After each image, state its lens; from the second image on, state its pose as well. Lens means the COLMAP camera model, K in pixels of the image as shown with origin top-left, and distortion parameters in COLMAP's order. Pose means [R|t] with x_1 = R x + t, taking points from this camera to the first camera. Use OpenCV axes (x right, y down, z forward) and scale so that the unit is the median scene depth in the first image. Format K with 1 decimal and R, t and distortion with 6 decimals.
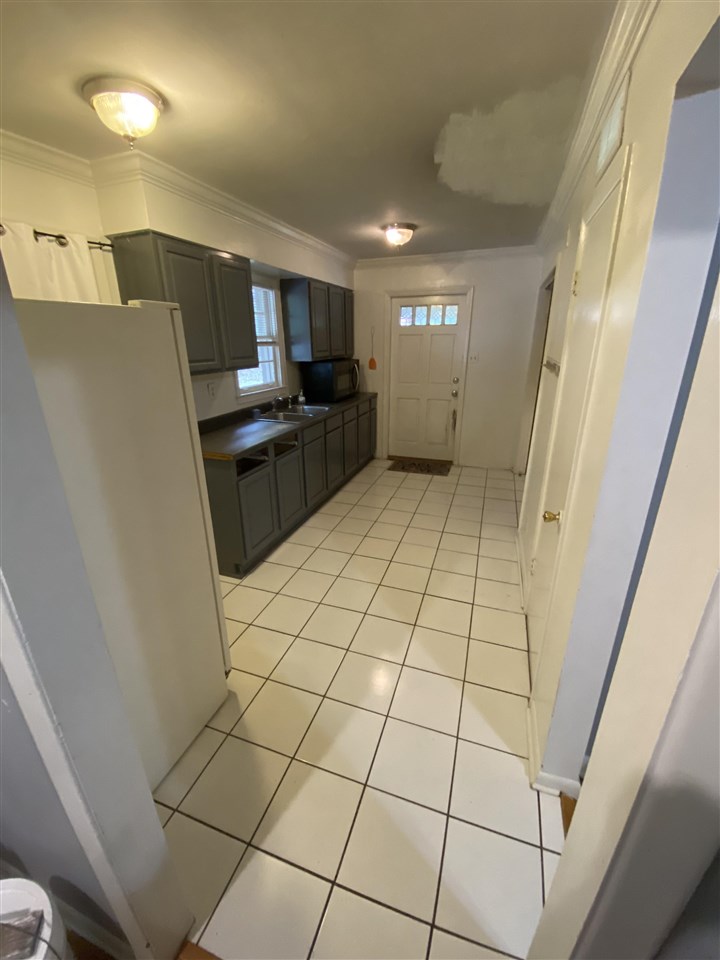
lens RADIAL K [[394.2, 0, 355.6], [0, 394.2, 472.8], [0, 0, 1]] dist [0.002417, -0.000337]
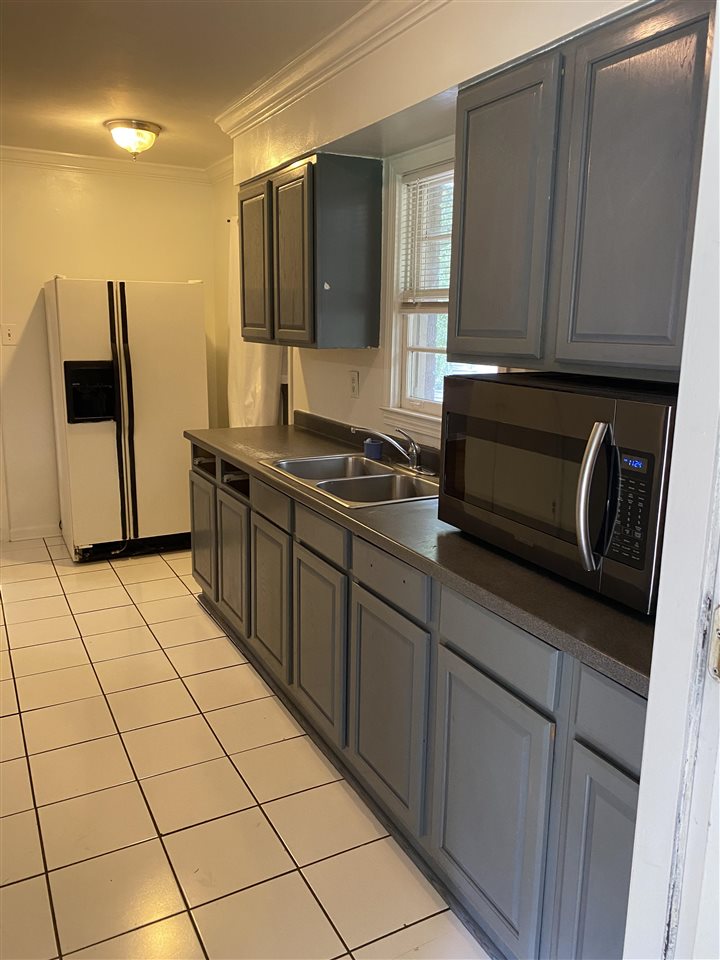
lens RADIAL K [[750.7, 0, 362.4], [0, 750.7, 458.3], [0, 0, 1]] dist [0.032069, 0.001648]
pose [[-0.666550, 0.128814, -0.734247, 0.362950], [-0.255962, 0.885528, 0.387716, -0.419681], [0.700139, 0.446372, -0.557277, 1.289647]]
